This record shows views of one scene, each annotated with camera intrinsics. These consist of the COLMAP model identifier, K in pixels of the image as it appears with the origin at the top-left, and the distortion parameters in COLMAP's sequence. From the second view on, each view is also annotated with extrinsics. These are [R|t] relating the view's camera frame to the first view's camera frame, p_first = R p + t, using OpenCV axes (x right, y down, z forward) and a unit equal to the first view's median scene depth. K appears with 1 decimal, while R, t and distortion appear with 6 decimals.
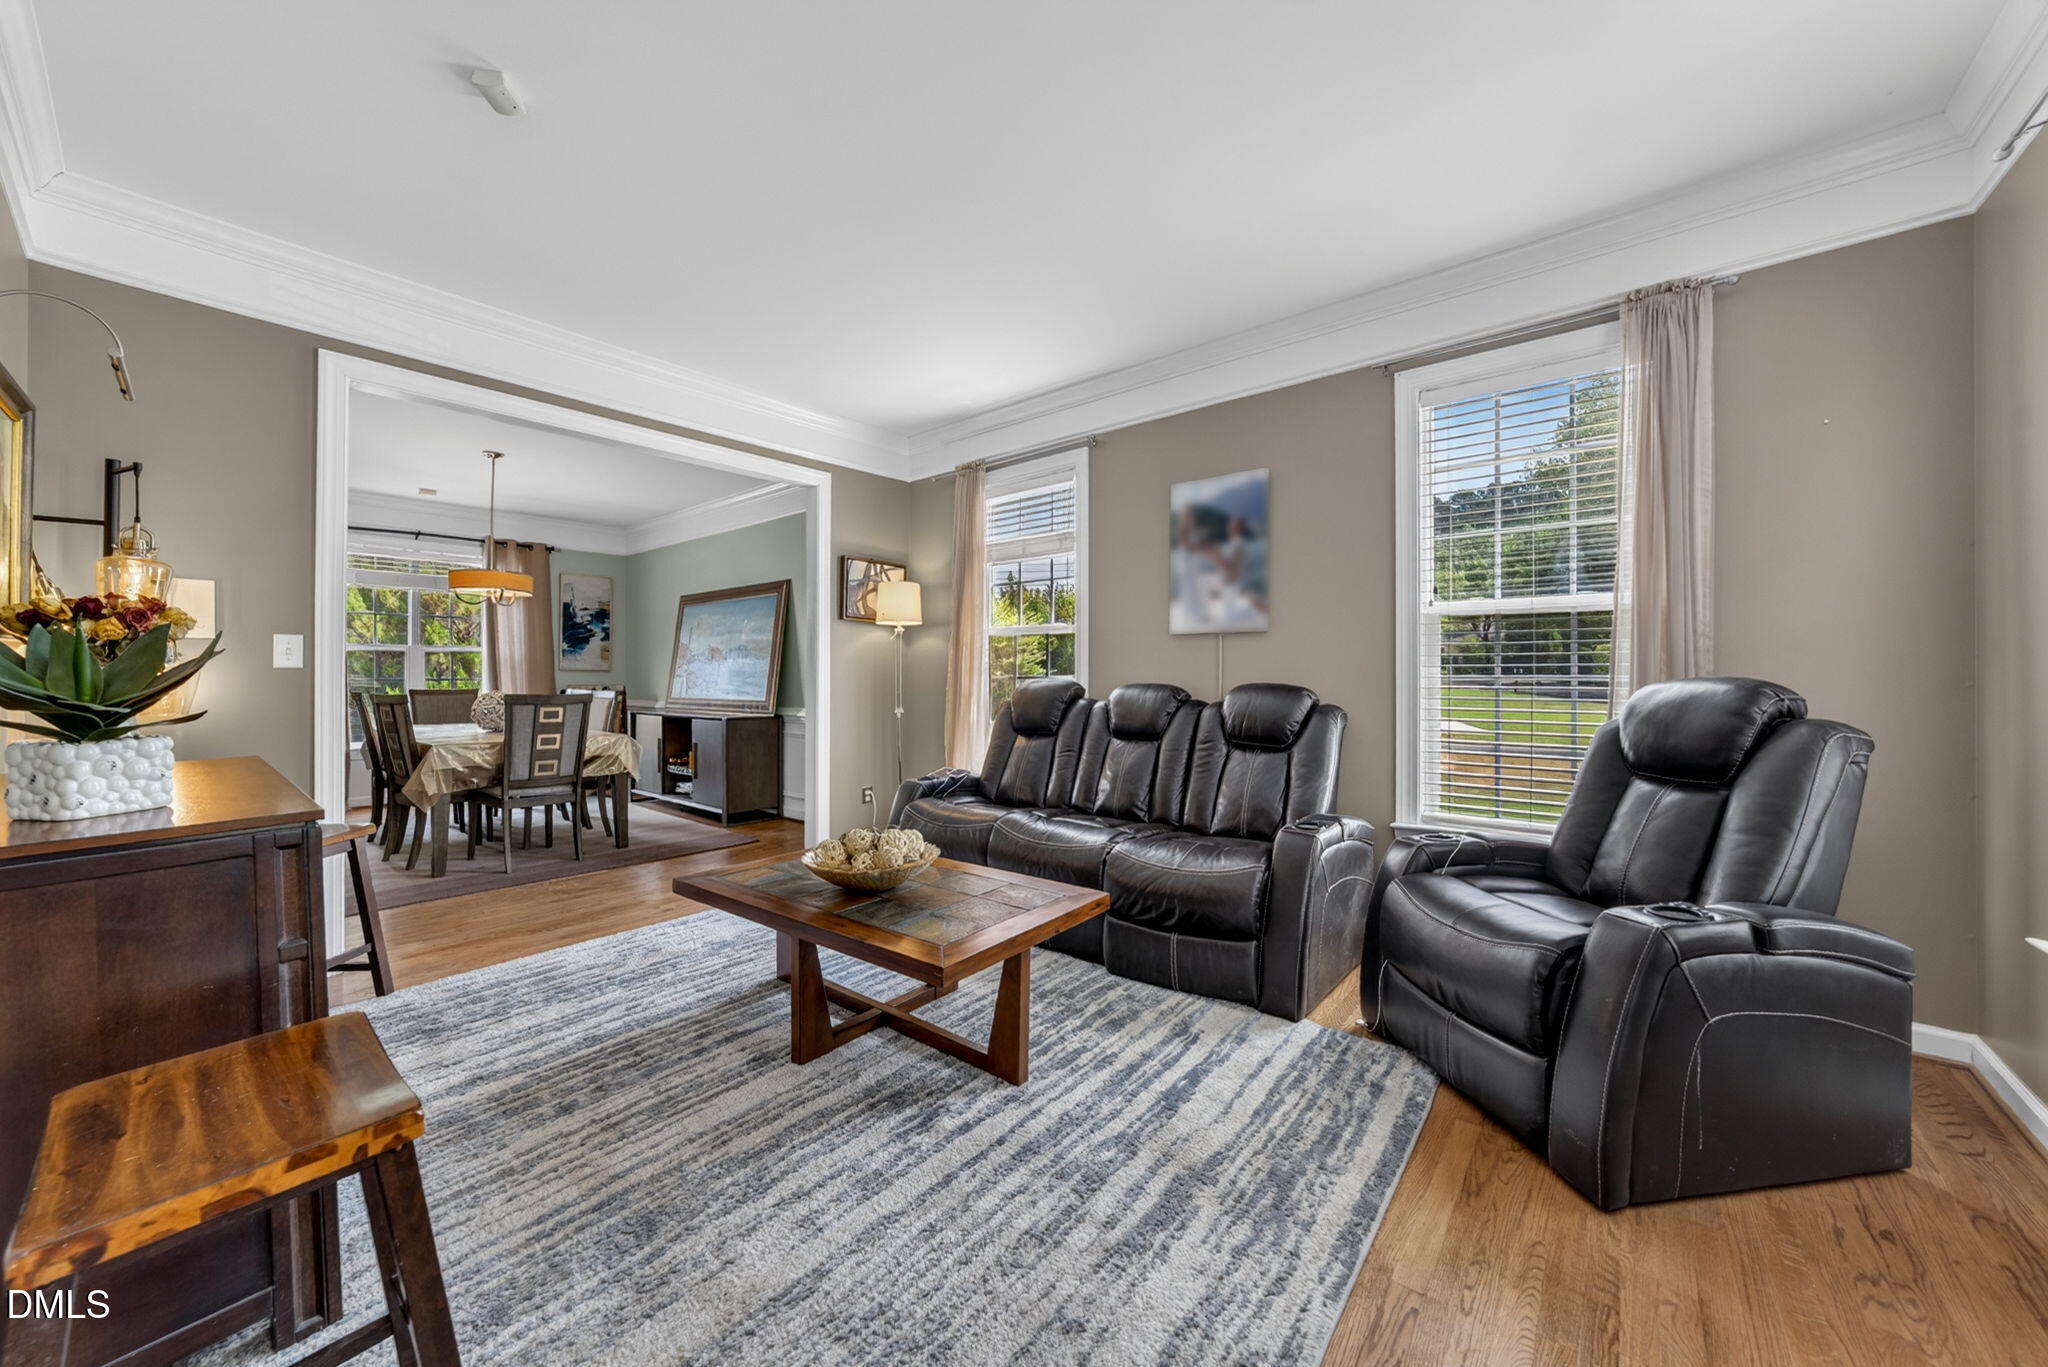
lens RADIAL K [[753.4, 0, 1038.7], [0, 753.4, 680.5], [0, 0, 1]] dist [-0.010997, 0.000177]
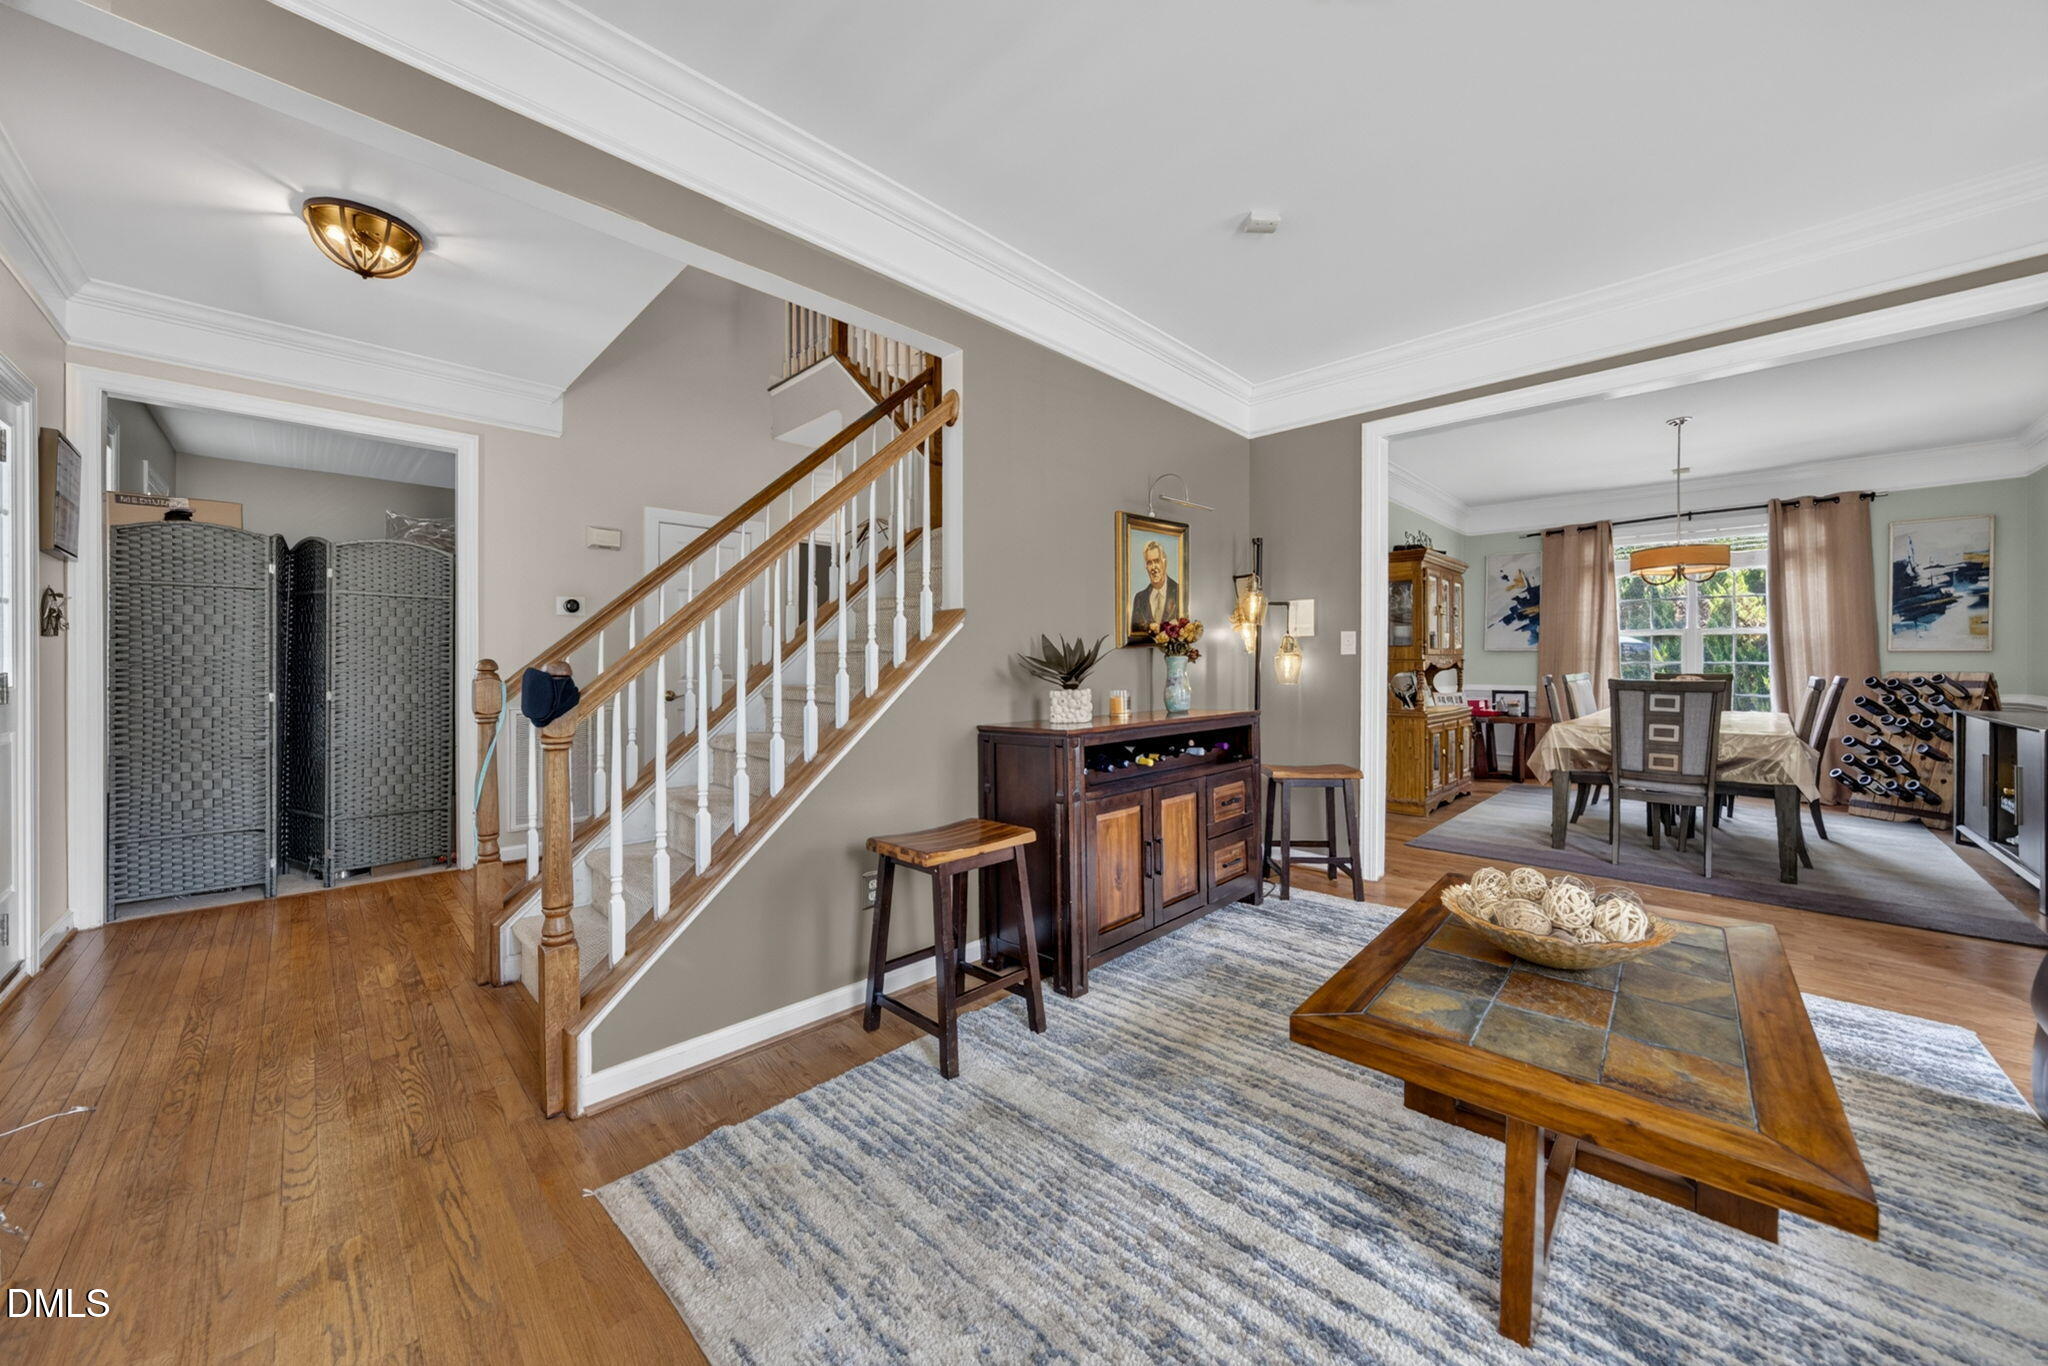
lens RADIAL K [[734.8, 0, 1027.5], [0, 734.8, 666.0], [0, 0, 1]] dist [-0.010044, 0.000645]
pose [[-0.097050, 0.005285, -0.995265, 0.469001], [-0.003247, 0.999979, 0.005626, -0.001441], [0.995274, 0.003778, -0.097031, 0.534433]]
